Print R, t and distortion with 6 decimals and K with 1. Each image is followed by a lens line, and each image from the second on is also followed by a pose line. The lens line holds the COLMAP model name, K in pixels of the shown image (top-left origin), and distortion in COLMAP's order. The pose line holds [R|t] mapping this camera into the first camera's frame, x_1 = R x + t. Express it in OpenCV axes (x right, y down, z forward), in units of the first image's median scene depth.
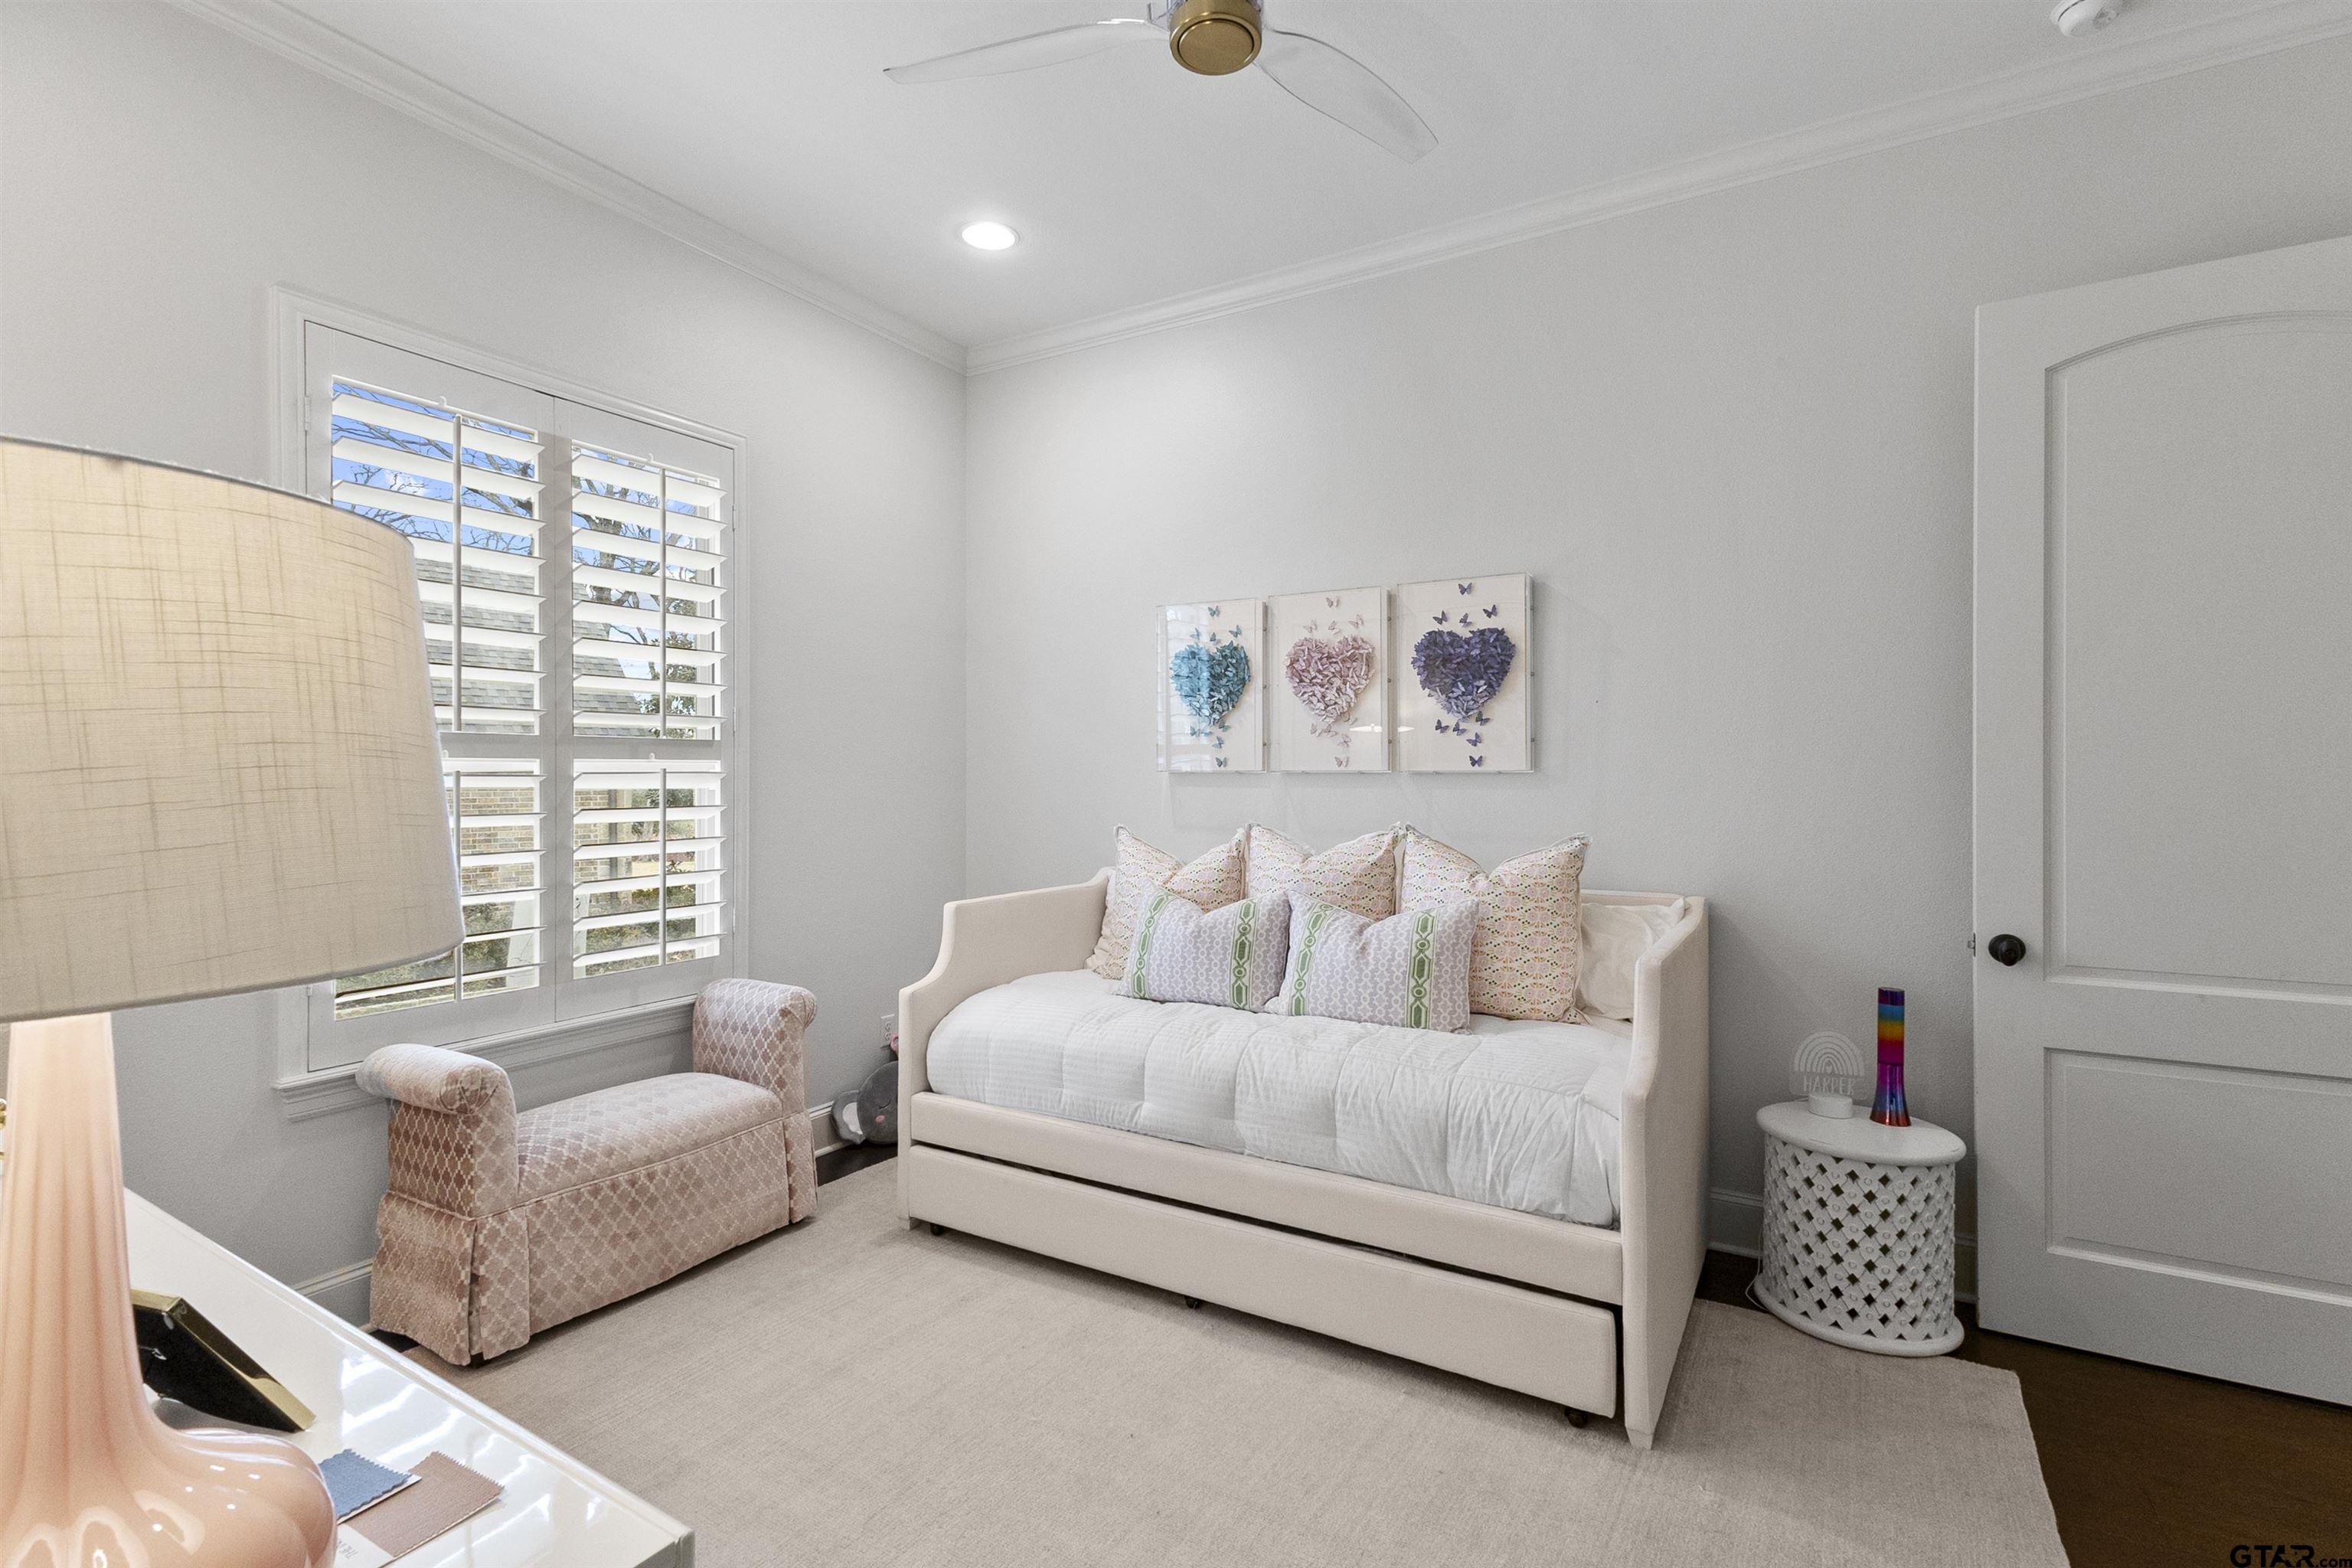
lens RADIAL K [[1095.4, 0, 1172.8], [0, 1095.4, 780.0], [0, 0, 1]] dist [0.014796, -0.000383]
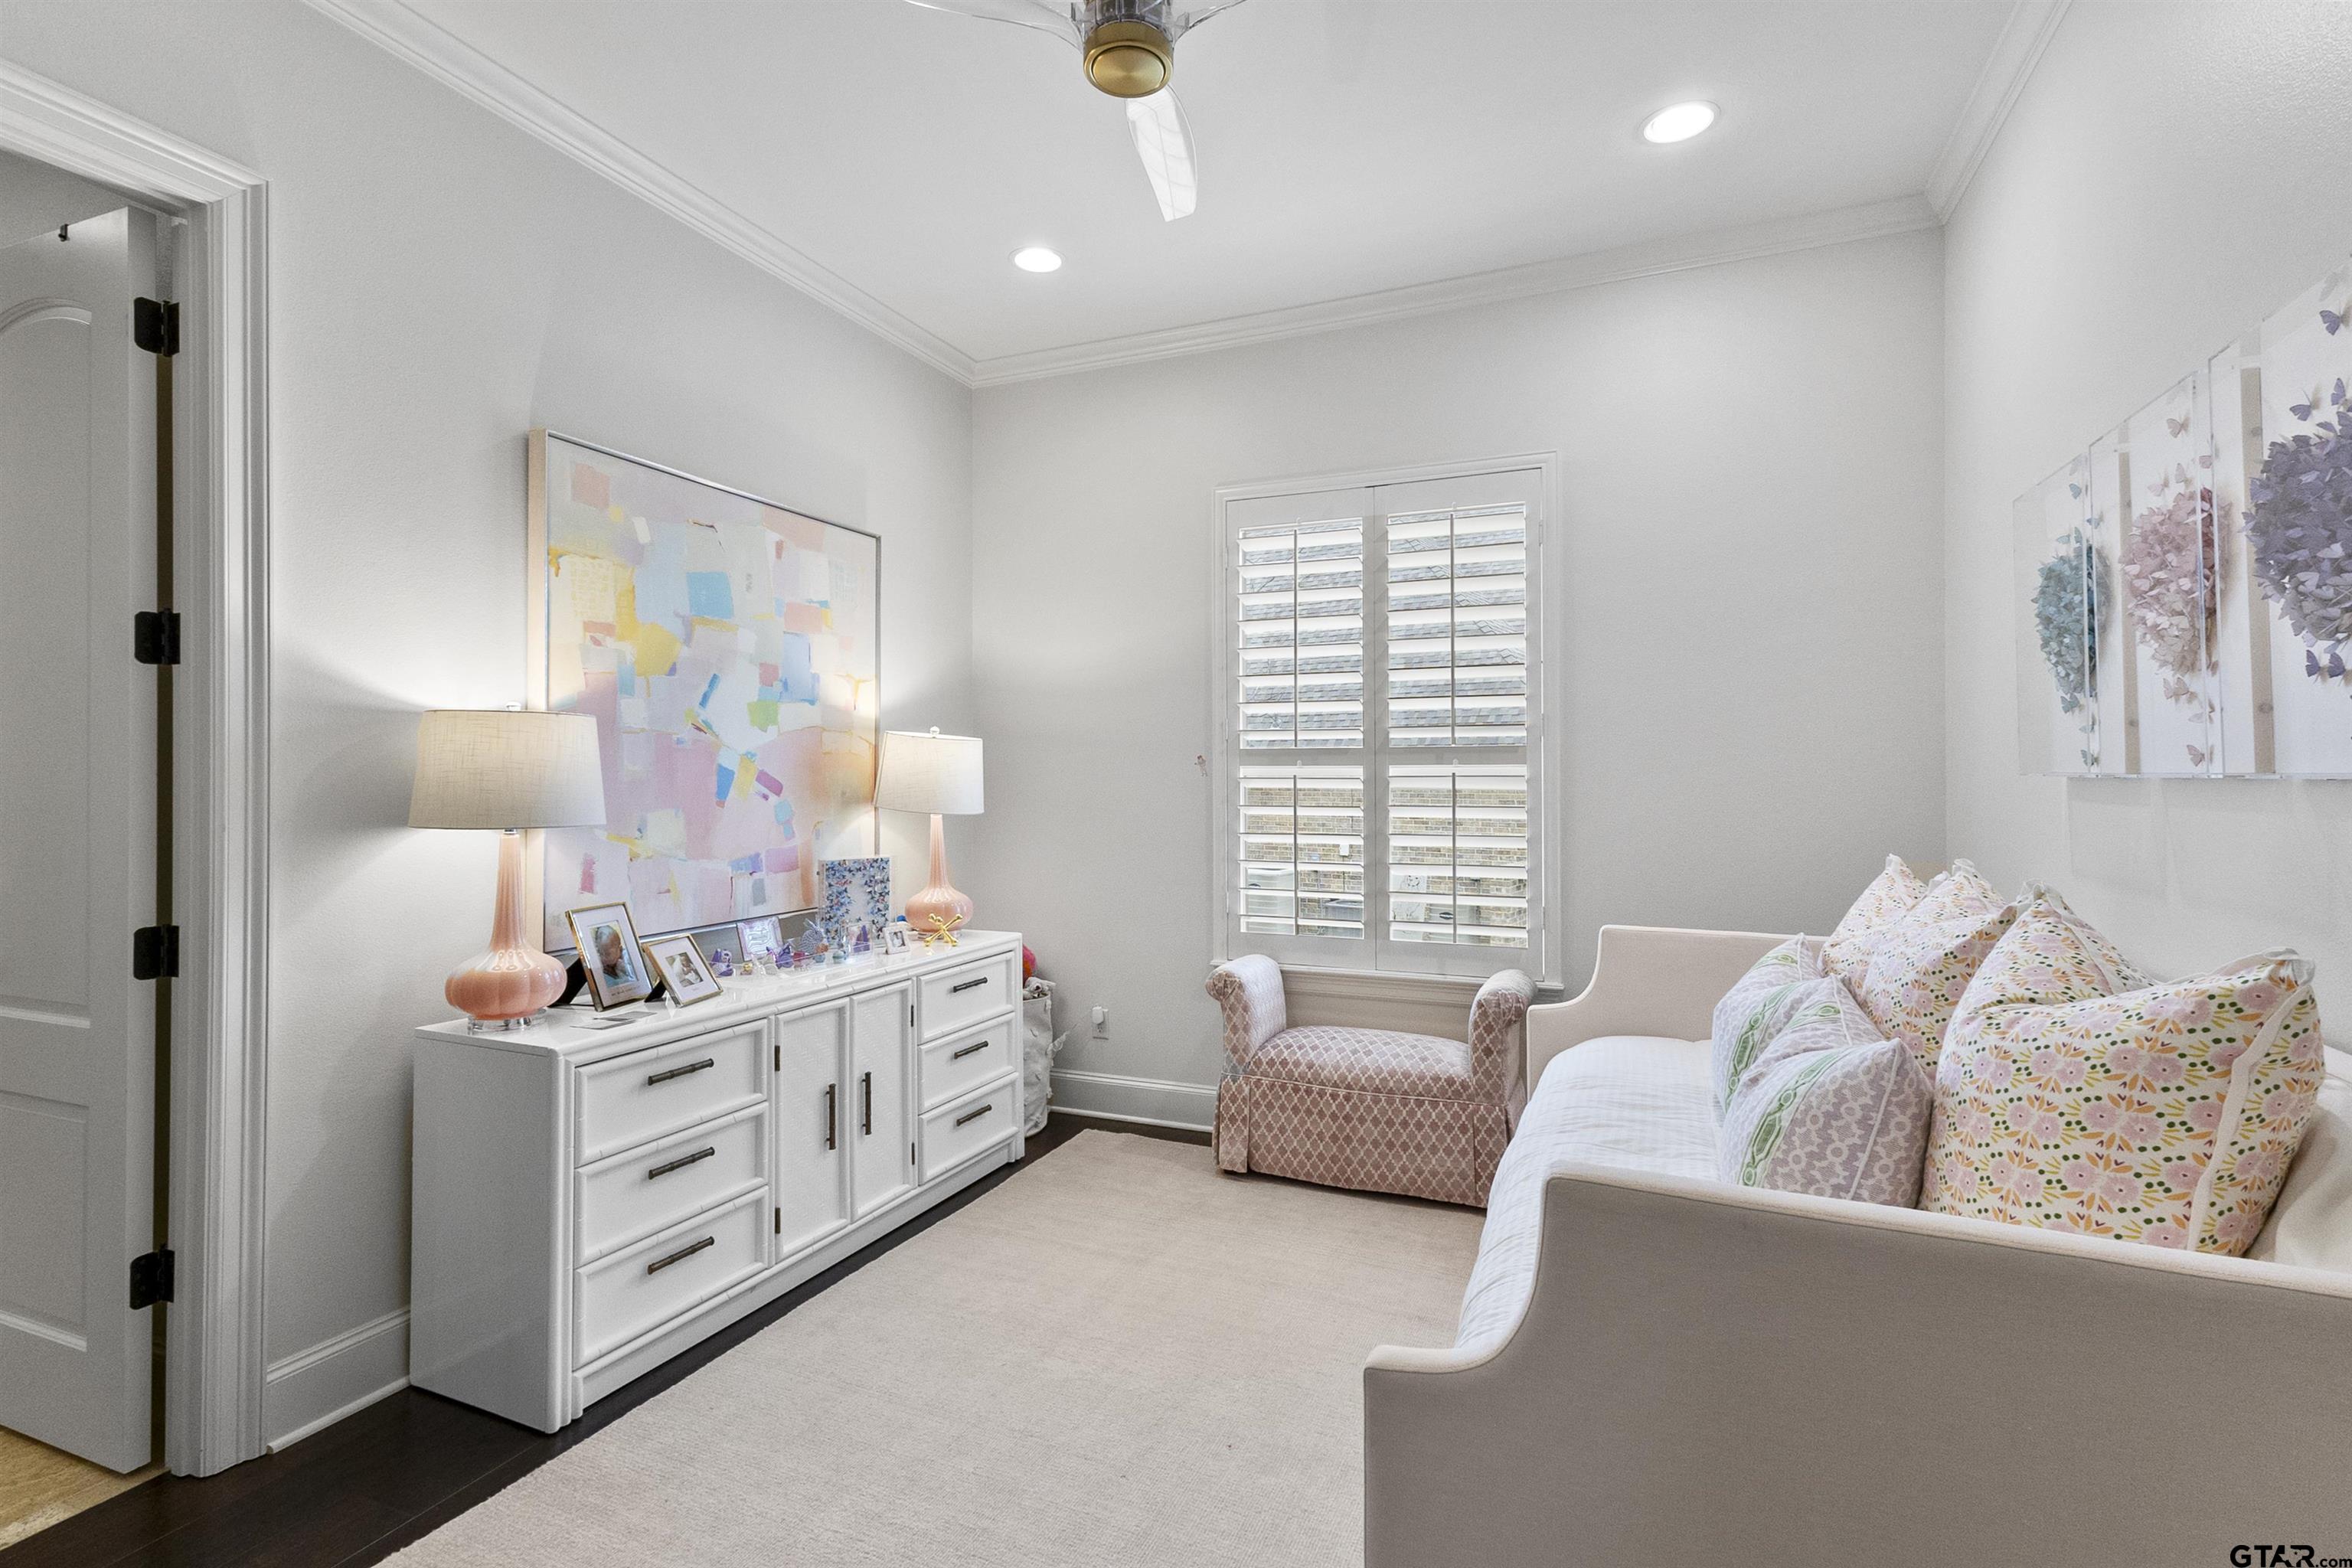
lens RADIAL K [[1095.4, 0, 1172.8], [0, 1095.4, 780.0], [0, 0, 1]] dist [0.014796, -0.000383]
pose [[0.133947, 0.004280, -0.990979, 0.681537], [-0.008819, 0.999956, 0.003127, -0.004396], [0.990949, 0.008321, 0.133979, 0.591807]]
